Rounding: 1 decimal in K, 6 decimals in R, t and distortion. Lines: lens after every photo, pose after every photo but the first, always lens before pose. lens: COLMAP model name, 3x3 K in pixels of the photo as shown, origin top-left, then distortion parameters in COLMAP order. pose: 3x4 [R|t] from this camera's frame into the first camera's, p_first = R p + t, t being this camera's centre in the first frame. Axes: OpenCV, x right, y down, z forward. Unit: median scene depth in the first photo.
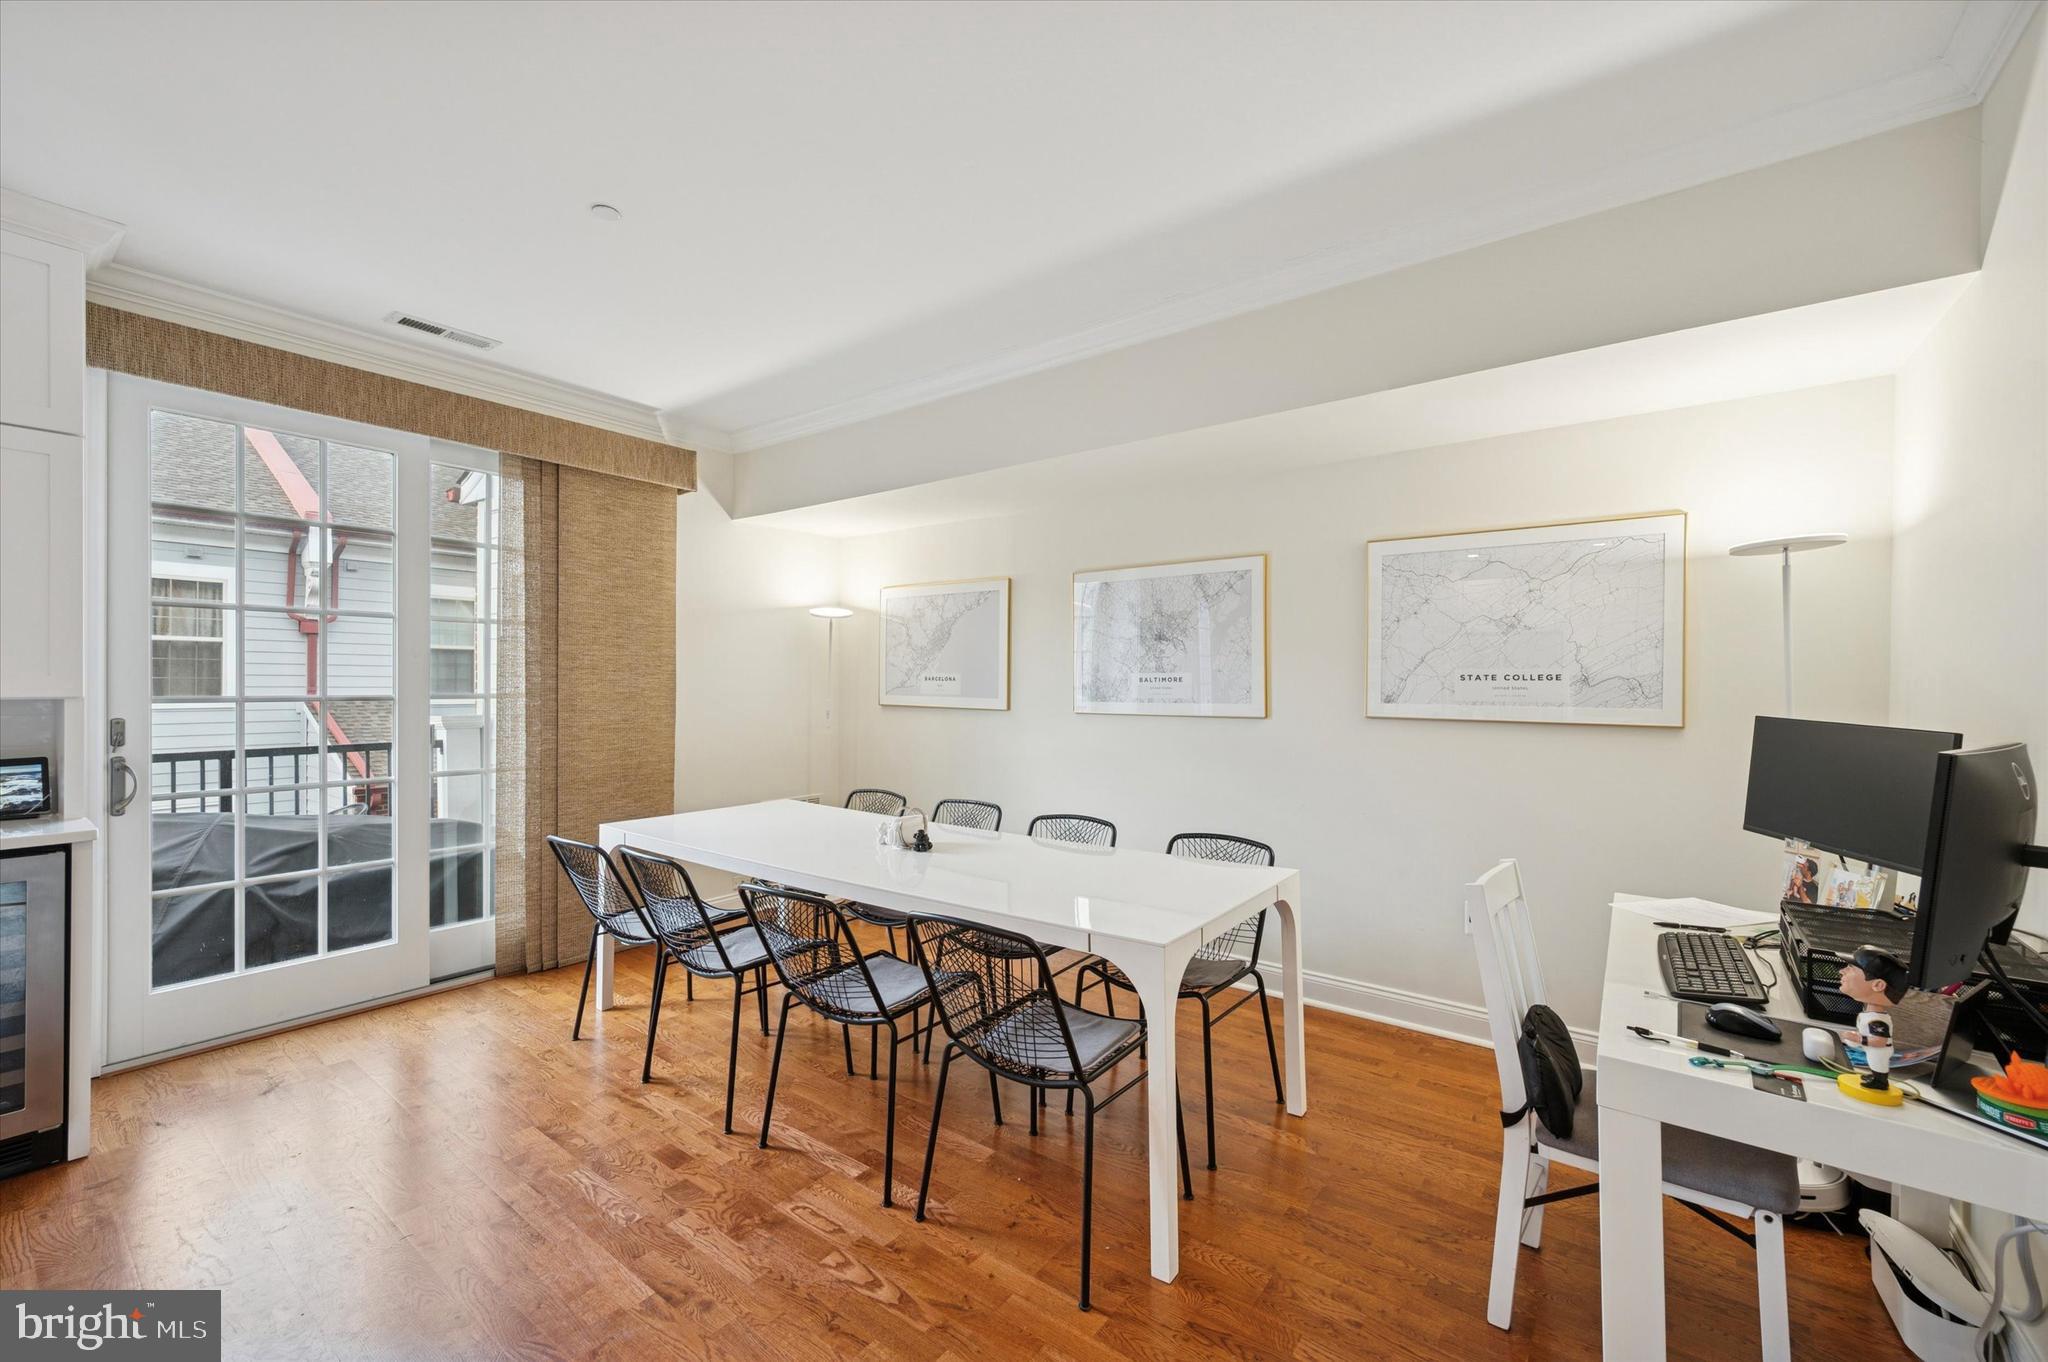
lens RADIAL K [[817.6, 0, 1032.4], [0, 817.6, 681.2], [0, 0, 1]] dist [0.000256, -0.000070]
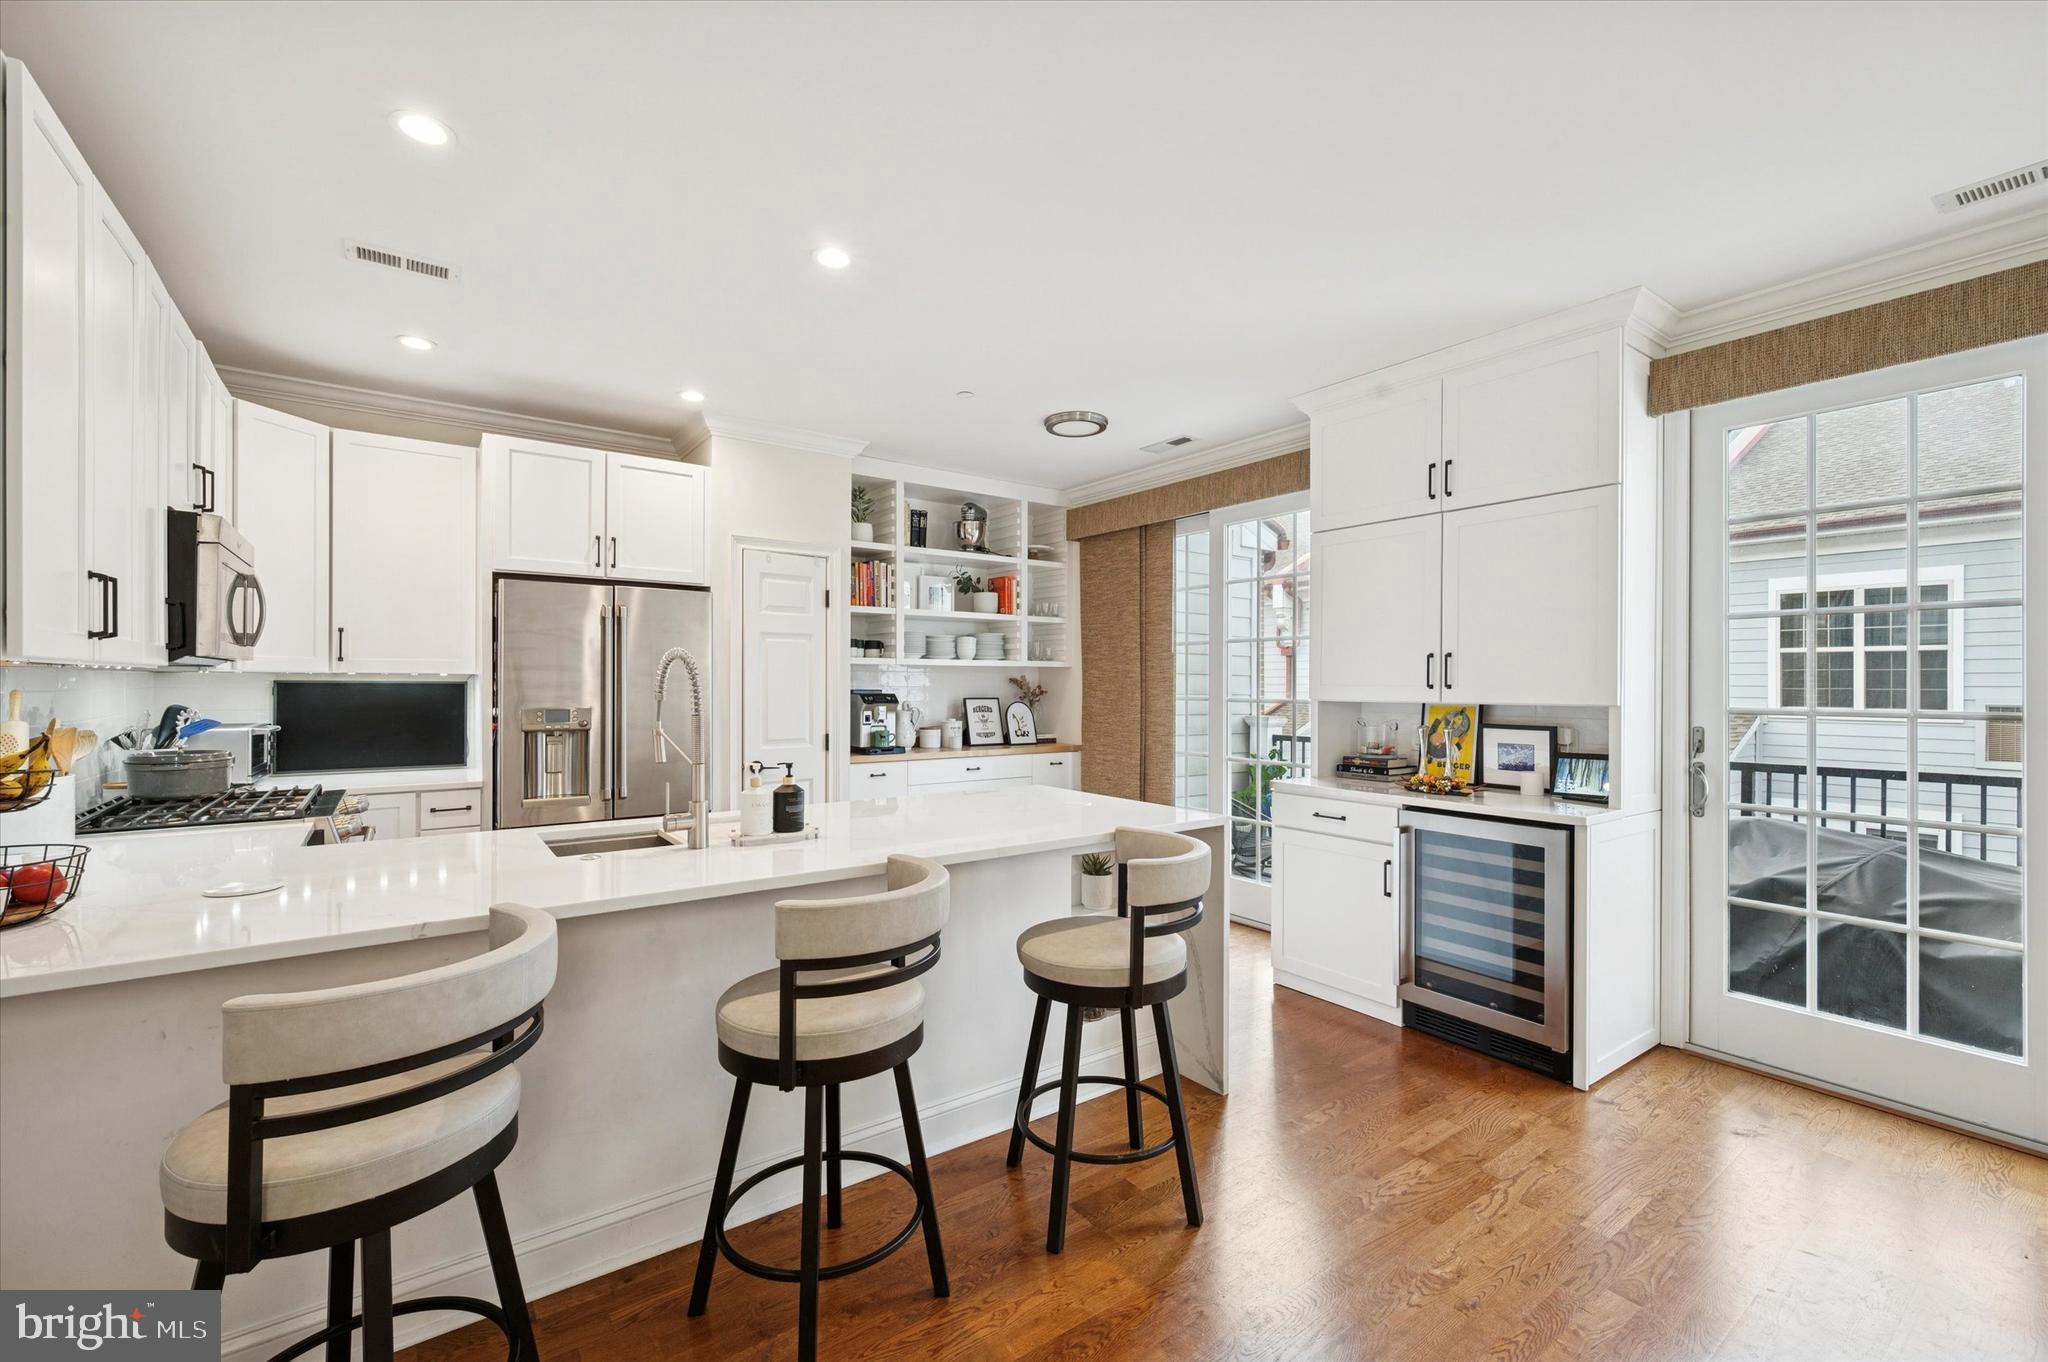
lens RADIAL K [[844.5, 0, 1024.0], [0, 844.5, 681.0], [0, 0, 1]] dist [0.000980, 0.000172]
pose [[-0.304808, -0.011790, -0.952341, 0.158490], [-0.004384, 0.999930, -0.010976, 0.001069], [0.952404, 0.000829, -0.304838, 0.348454]]
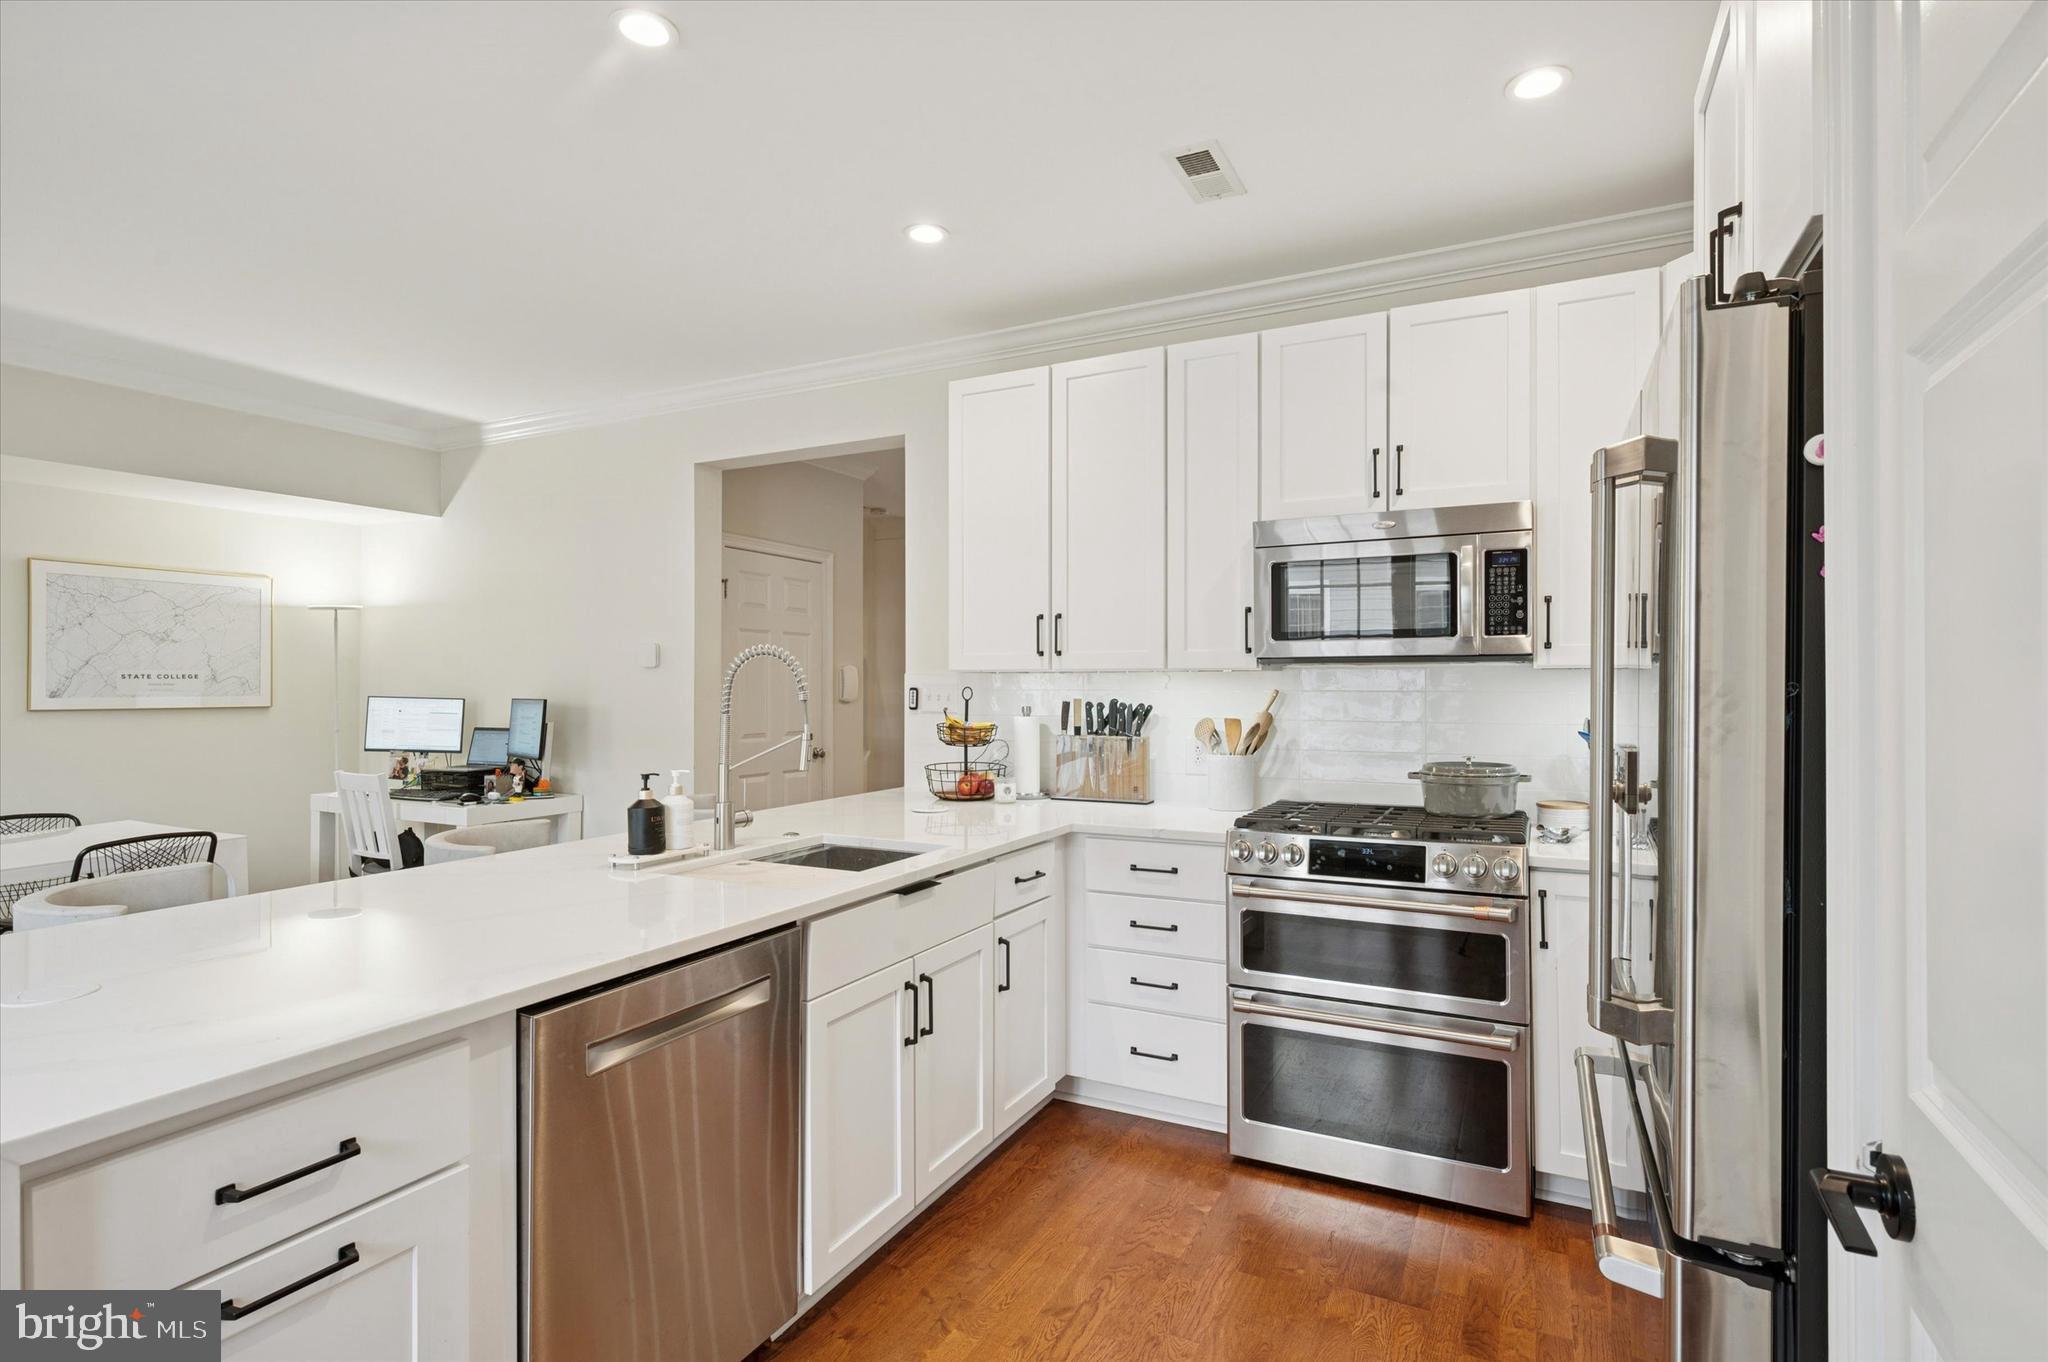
lens RADIAL K [[1037.8, 0, 1024.0], [0, 1037.8, 681.0], [0, 0, 1]] dist [0.002272, 0.000350]
pose [[-0.171998, -0.005017, 0.985084, -1.129921], [-0.001822, 0.999987, 0.004775, -0.006557], [-0.985096, -0.000974, -0.172005, -0.109115]]
